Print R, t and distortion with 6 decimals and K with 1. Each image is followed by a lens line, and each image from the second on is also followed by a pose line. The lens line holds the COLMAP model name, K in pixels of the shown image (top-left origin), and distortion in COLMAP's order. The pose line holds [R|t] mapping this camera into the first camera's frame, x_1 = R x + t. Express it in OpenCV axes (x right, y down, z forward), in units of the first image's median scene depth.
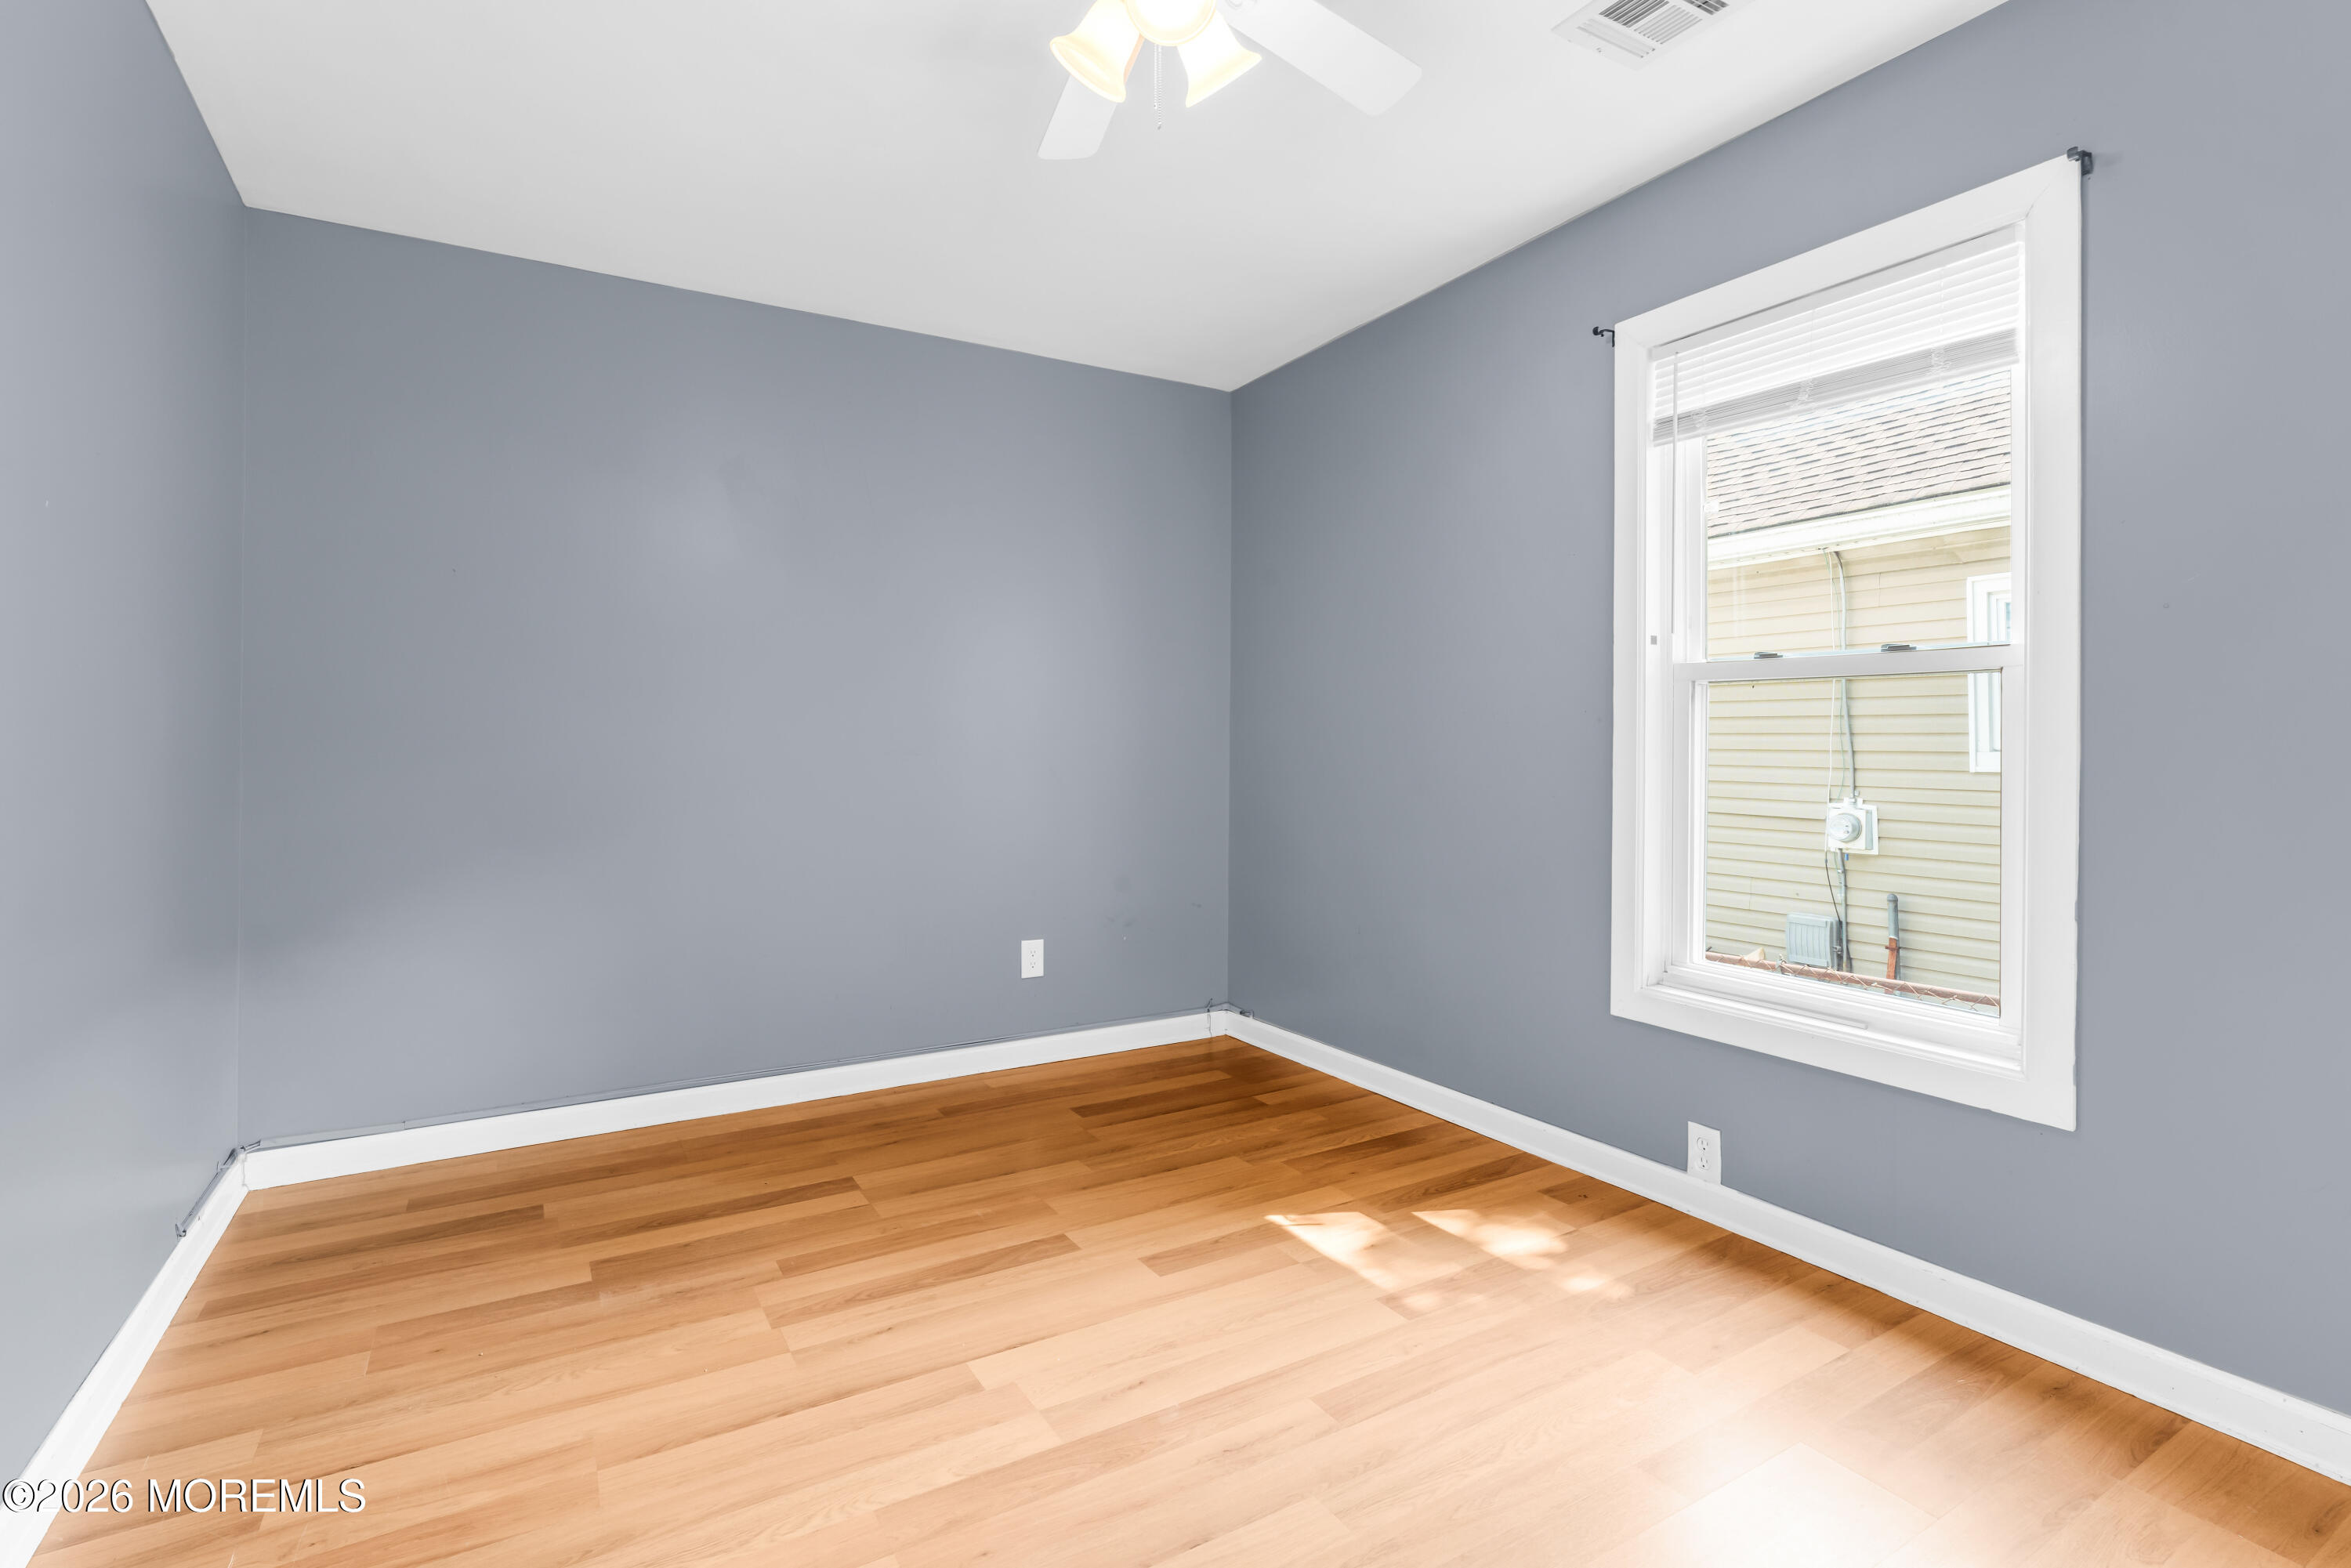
lens RADIAL K [[1135.0, 0, 1172.0], [0, 1135.0, 769.3], [0, 0, 1]] dist [-0.001543, -0.000787]
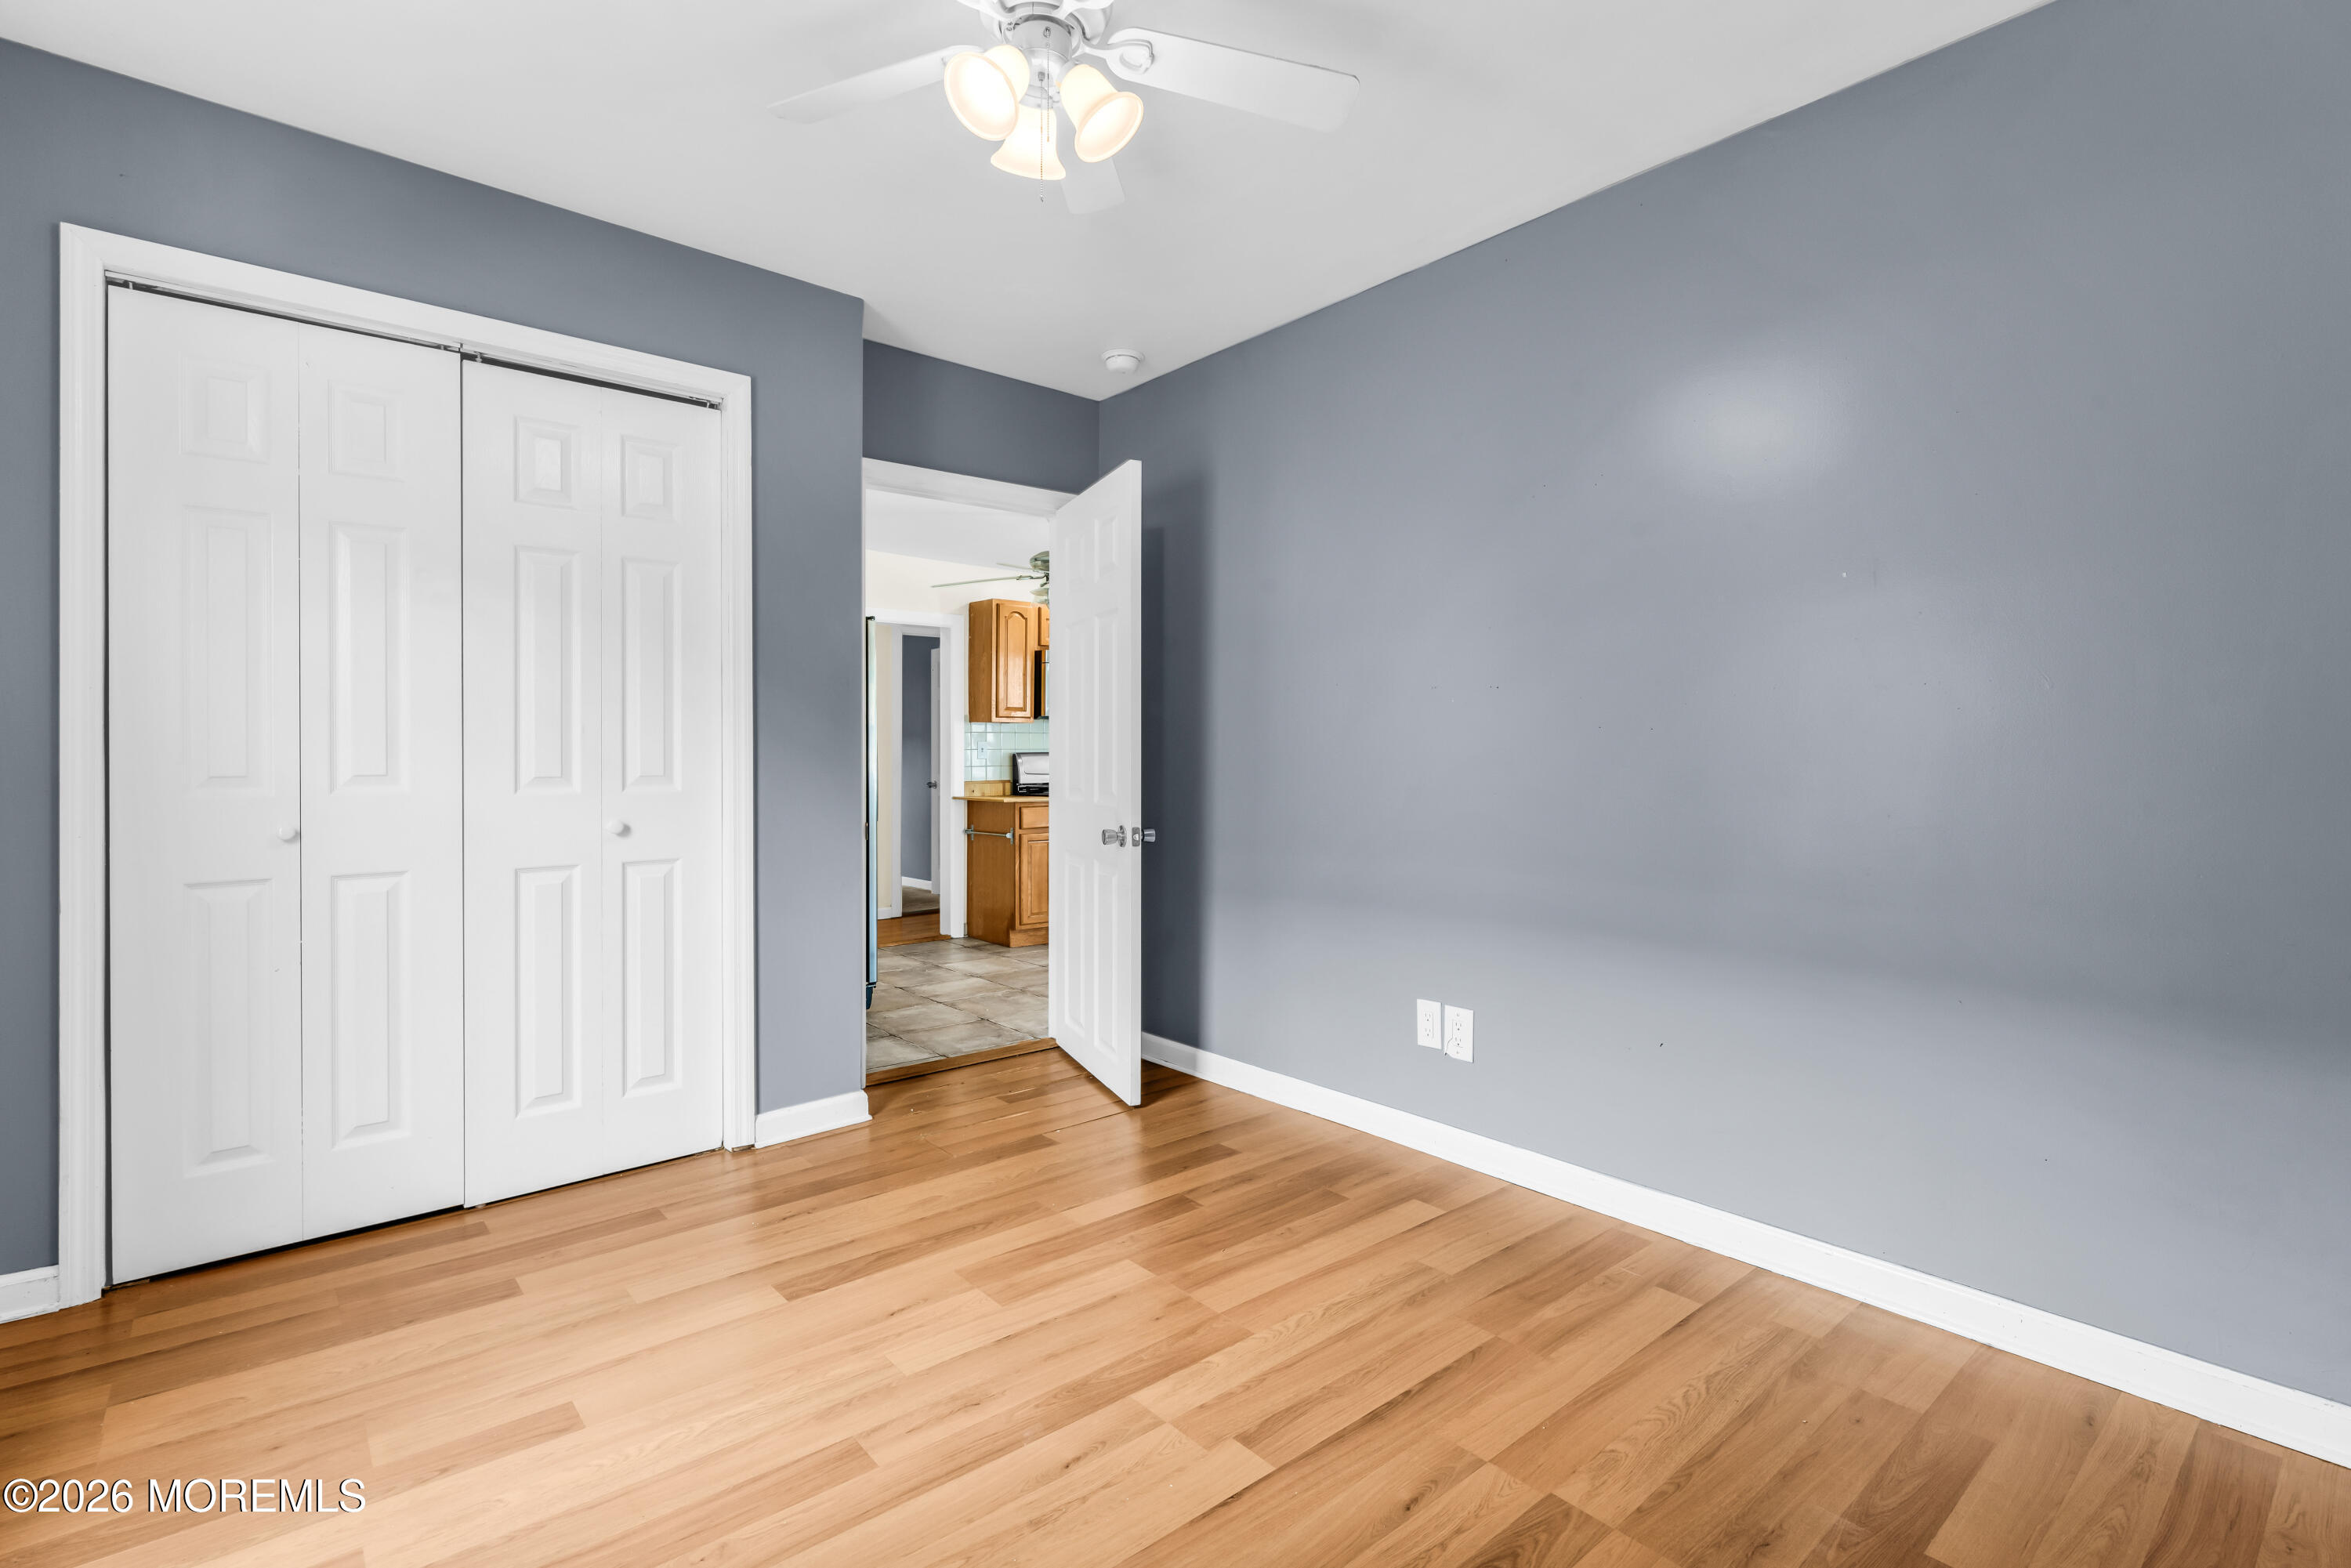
lens RADIAL K [[1135.0, 0, 1172.0], [0, 1135.0, 769.3], [0, 0, 1]] dist [-0.001543, -0.000787]
pose [[-0.987647, 0.000581, -0.156695, 0.032636], [-0.003930, 0.999587, 0.028480, -0.029373], [0.156646, 0.028744, -0.987236, 2.018141]]
